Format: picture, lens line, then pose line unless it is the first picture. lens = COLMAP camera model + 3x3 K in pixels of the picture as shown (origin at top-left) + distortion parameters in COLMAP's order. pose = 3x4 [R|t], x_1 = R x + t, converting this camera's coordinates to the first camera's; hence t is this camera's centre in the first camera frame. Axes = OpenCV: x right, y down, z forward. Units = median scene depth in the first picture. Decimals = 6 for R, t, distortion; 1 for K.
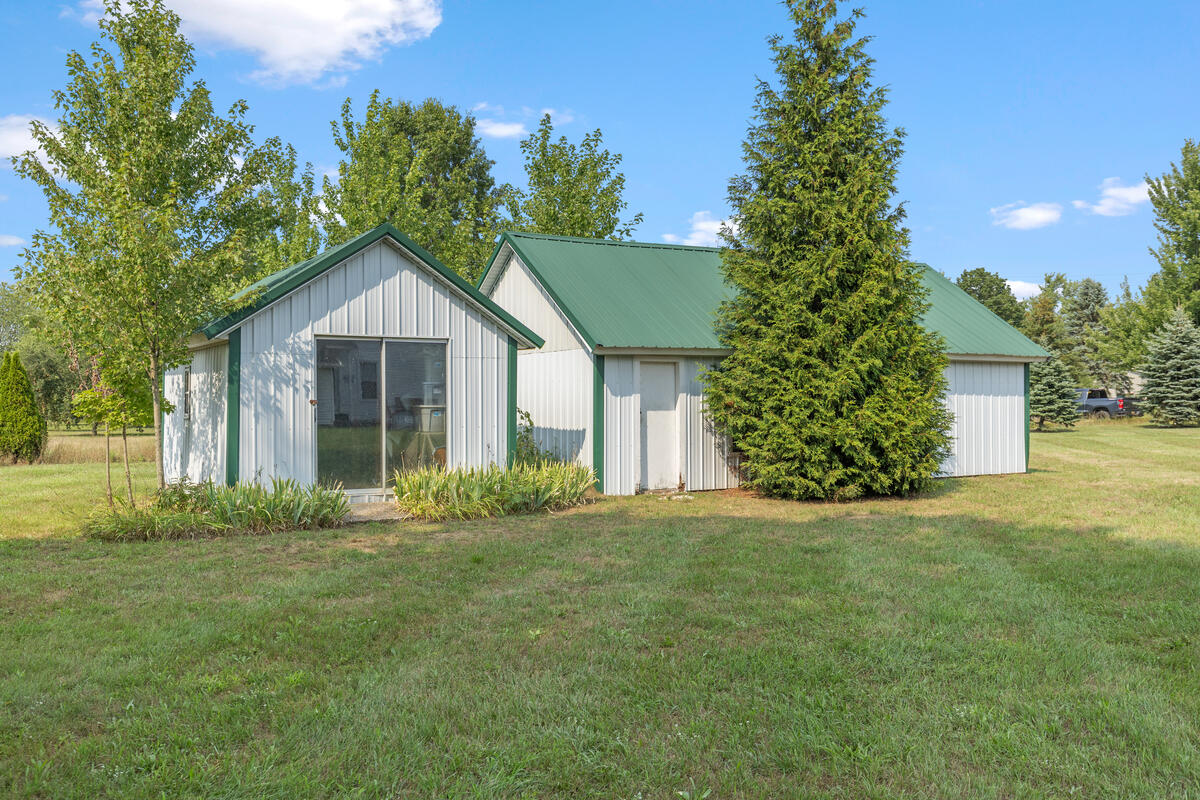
lens RADIAL K [[1094.9, 0, 600.0], [0, 1094.9, 400.0], [0, 0, 1]] dist [-0.005750, -0.003711]
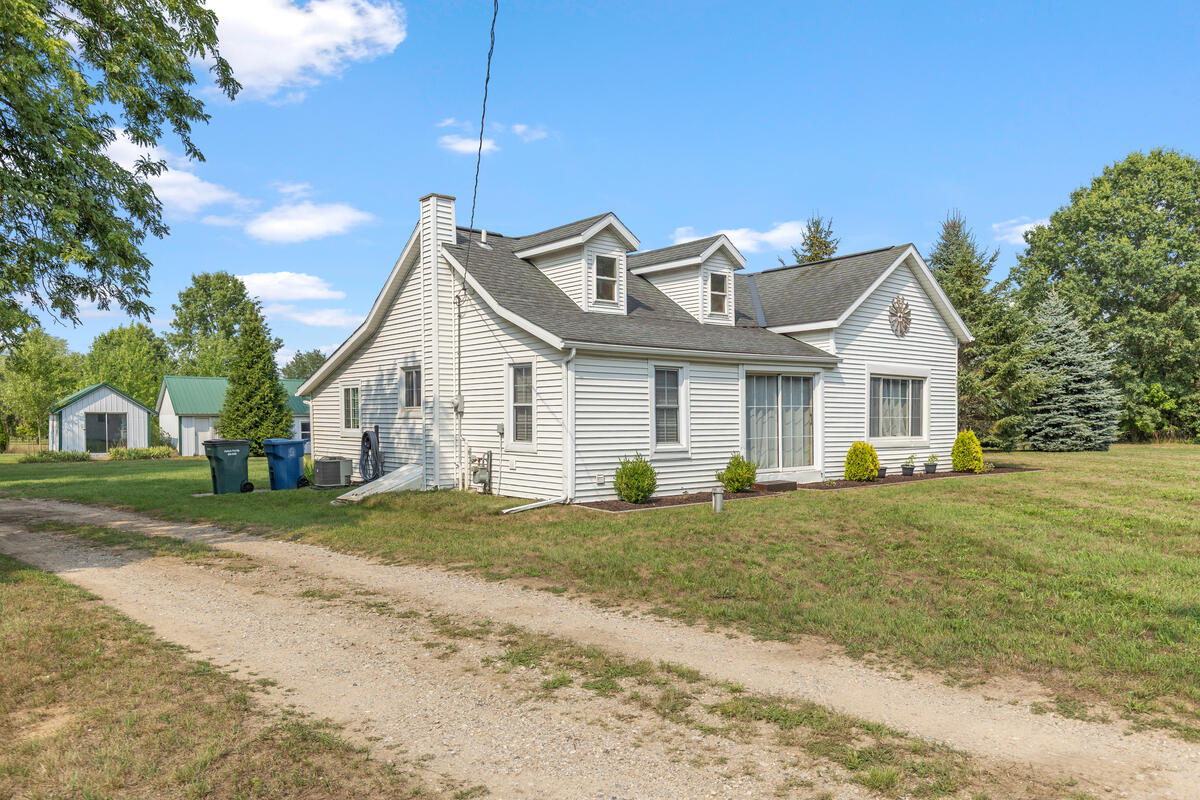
lens RADIAL K [[875.4, 0, 601.8], [0, 875.4, 453.2], [0, 0, 1]] dist [0.012795, 0.002302]
pose [[0.991945, -0.003336, 0.126624, 1.031881], [-0.000999, 0.999416, 0.034155, -0.020923], [-0.126664, -0.034006, 0.991363, -2.053818]]
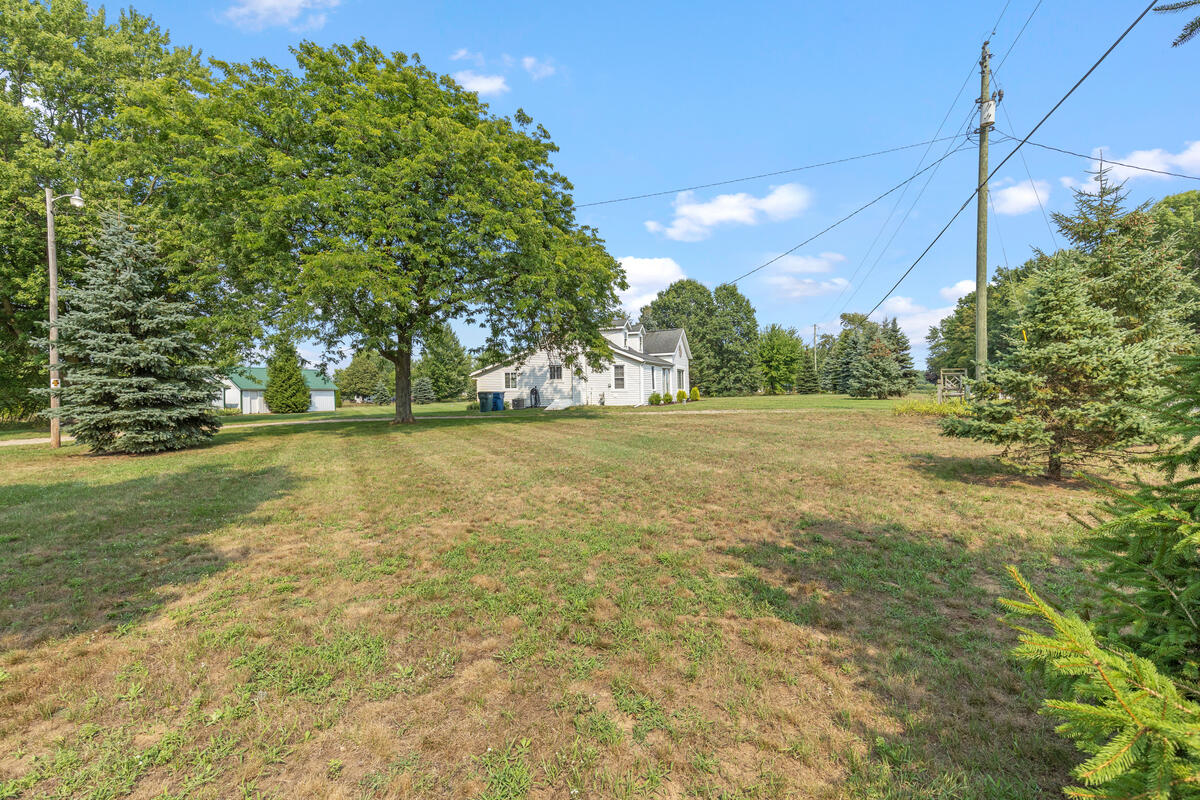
lens RADIAL K [[555.9, 0, 600.0], [0, 555.9, 400.0], [0, 0, 1]] dist [0.001323, -0.000063]
pose [[0.812348, -0.013673, 0.583013, -0.190008], [0.015119, 0.999883, 0.002382, 0.035182], [-0.582977, 0.006880, 0.812459, -2.686393]]
